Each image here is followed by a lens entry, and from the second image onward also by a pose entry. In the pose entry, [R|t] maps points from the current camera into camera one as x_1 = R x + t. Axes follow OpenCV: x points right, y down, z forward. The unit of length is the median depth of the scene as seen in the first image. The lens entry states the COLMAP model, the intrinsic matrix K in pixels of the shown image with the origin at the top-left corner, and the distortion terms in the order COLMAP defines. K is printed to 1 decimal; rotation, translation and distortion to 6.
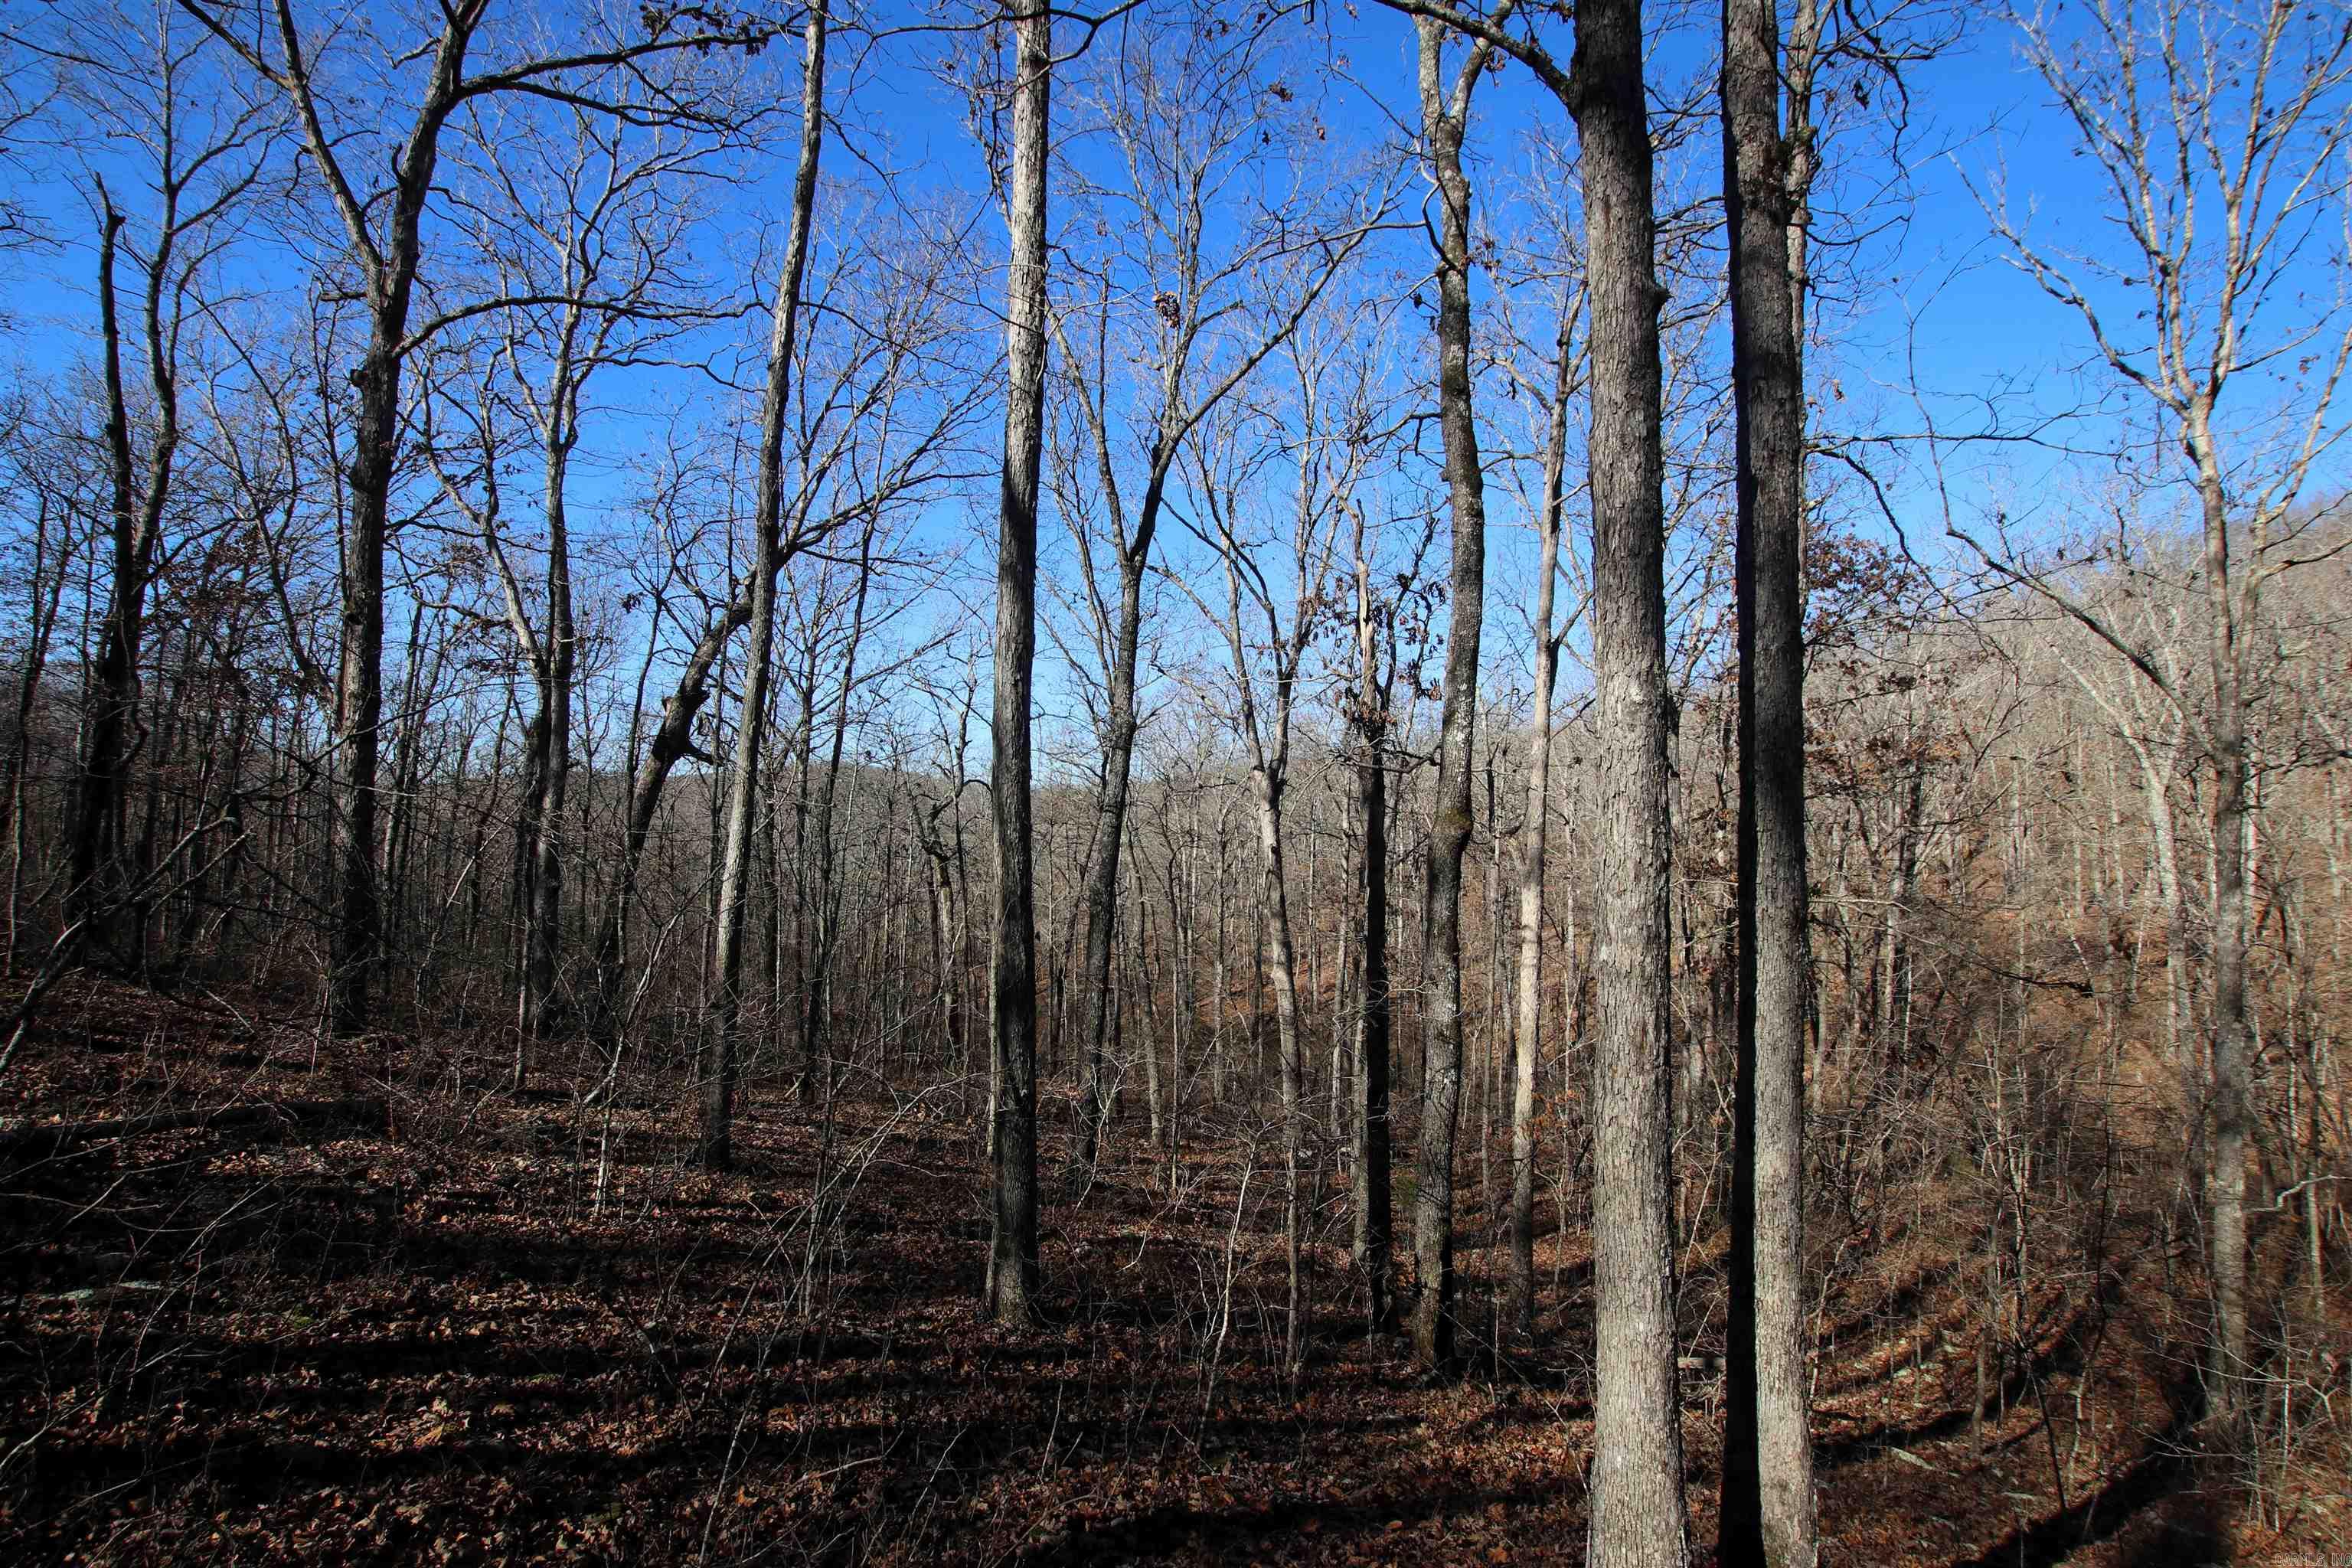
lens RADIAL K [[1095.4, 0, 1159.8], [0, 1095.4, 806.4], [0, 0, 1]] dist [-0.034127, 0.006037]
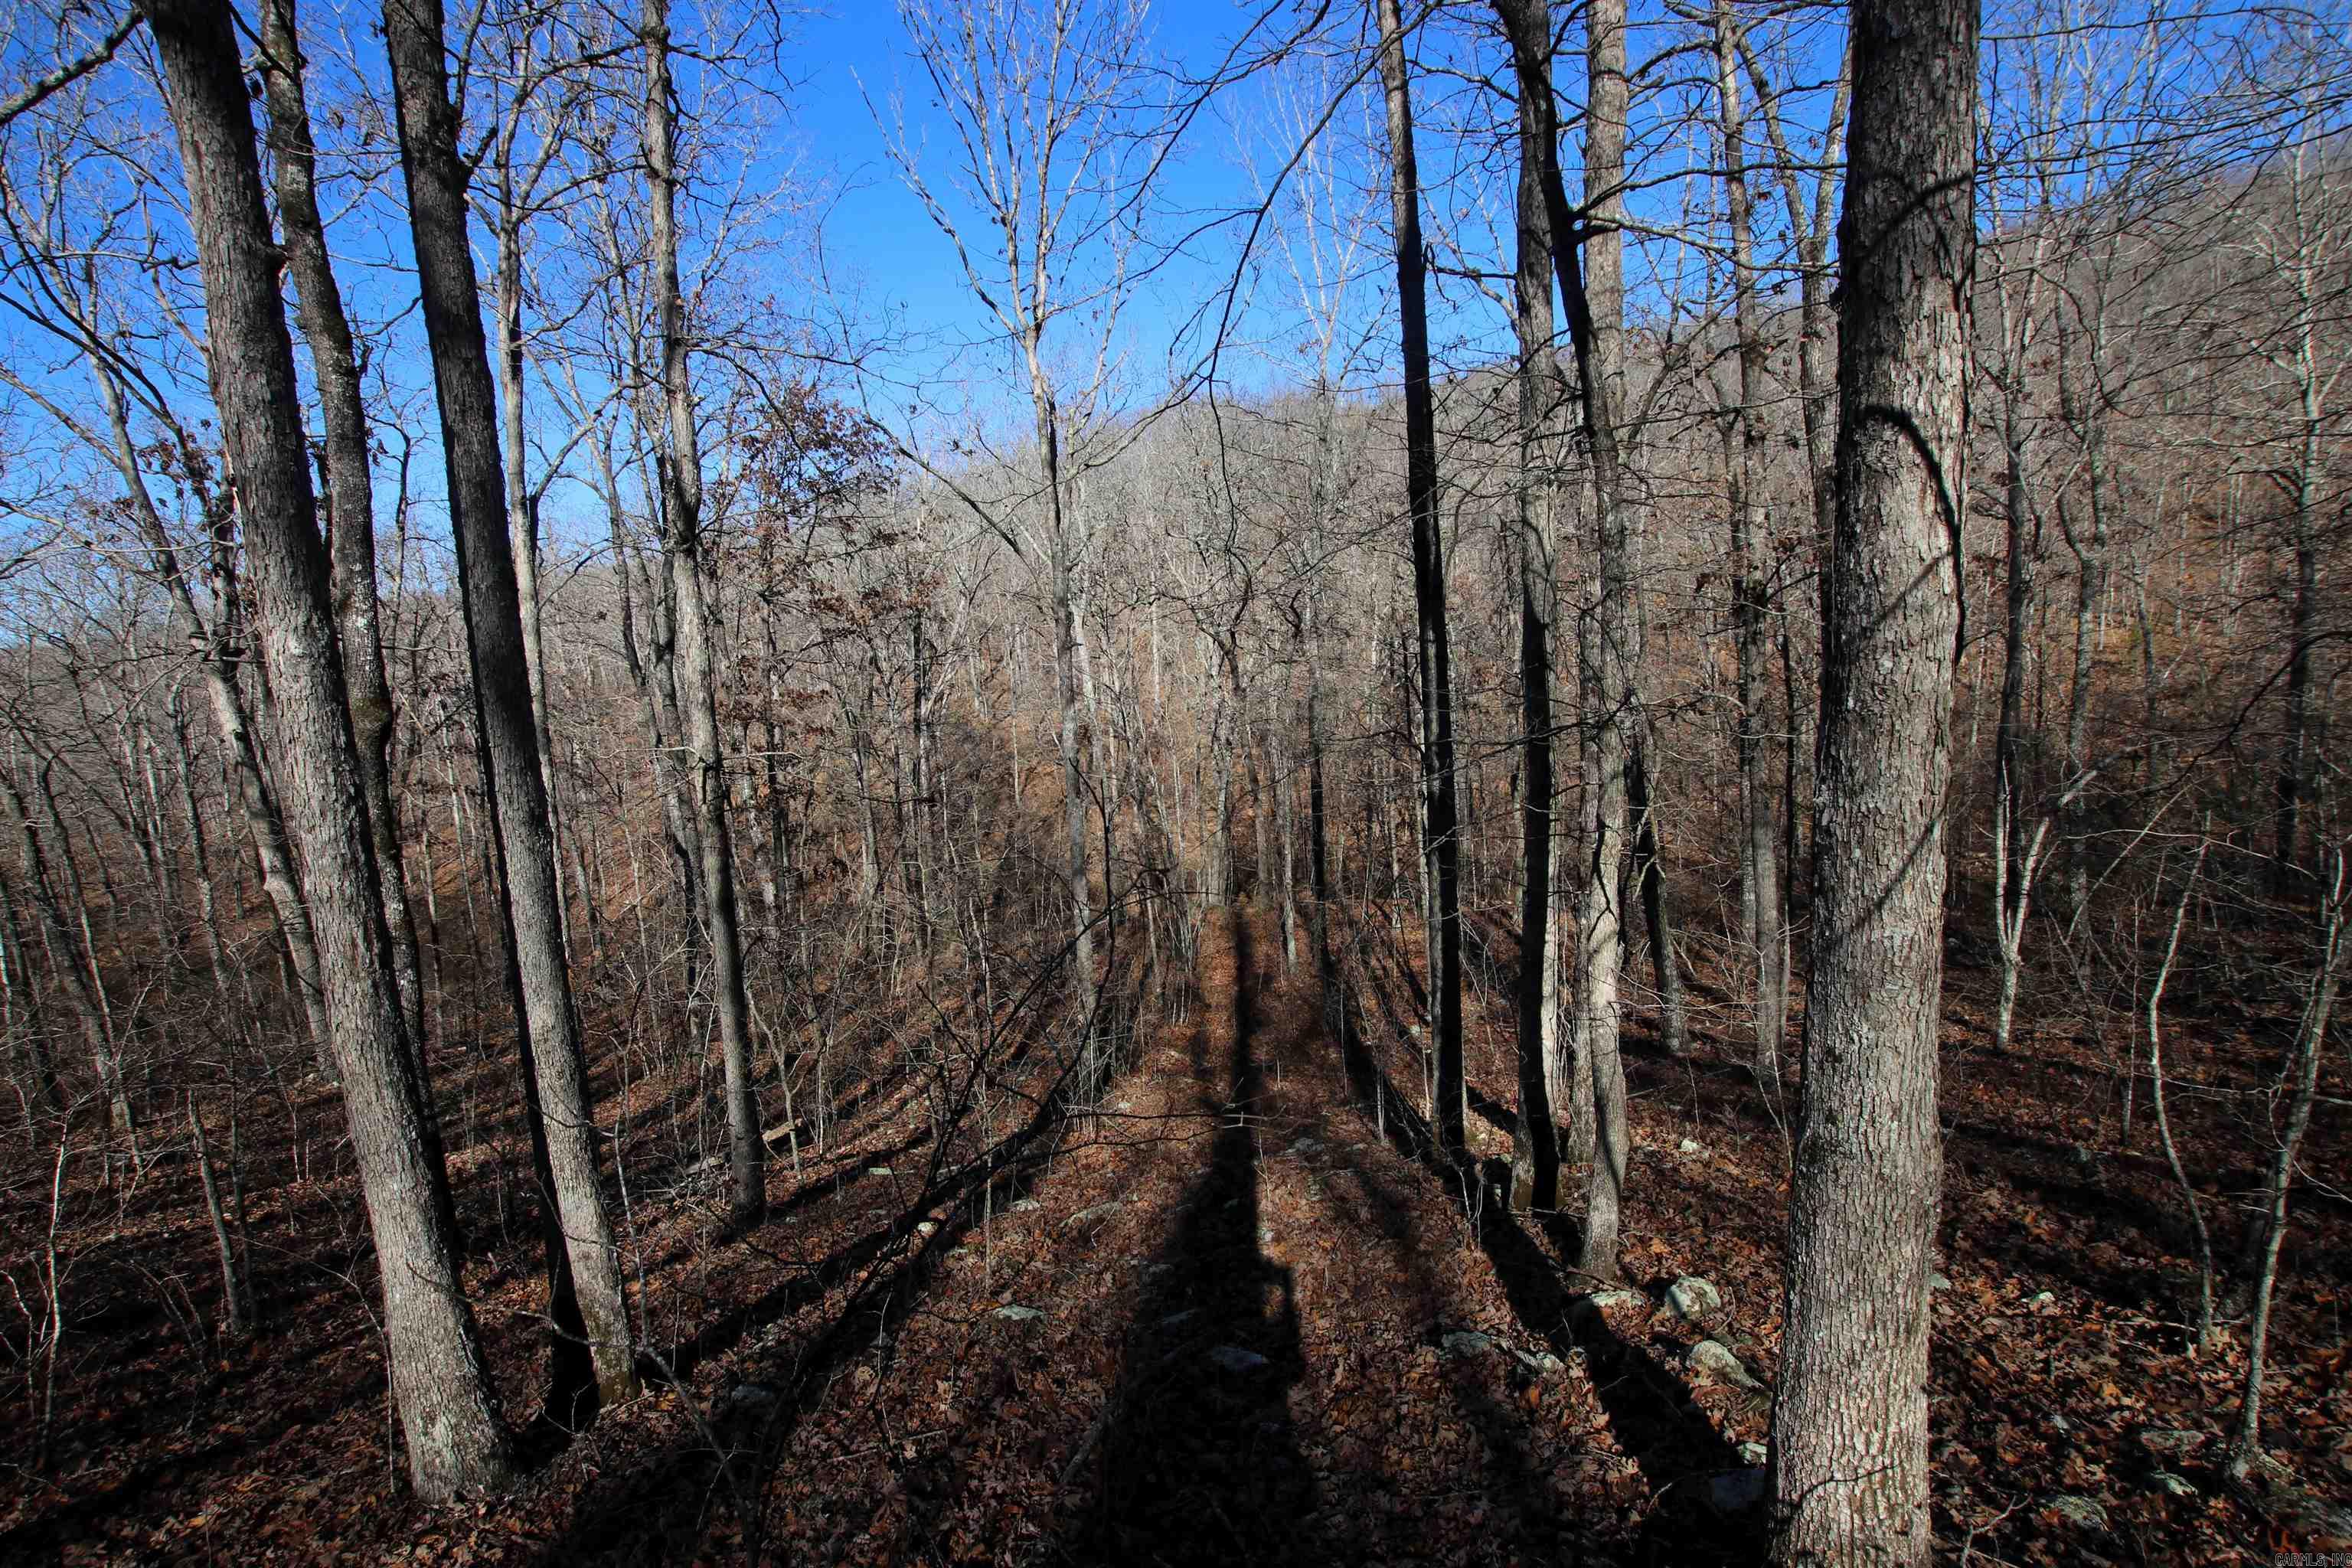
lens RADIAL K [[1095.4, 0, 1159.8], [0, 1095.4, 806.4], [0, 0, 1]] dist [-0.034127, 0.006037]
pose [[0.709466, -0.150195, 0.688549, 0.102765], [0.046321, 0.984851, 0.167100, -0.030679], [-0.703216, -0.086657, 0.705675, -0.135187]]
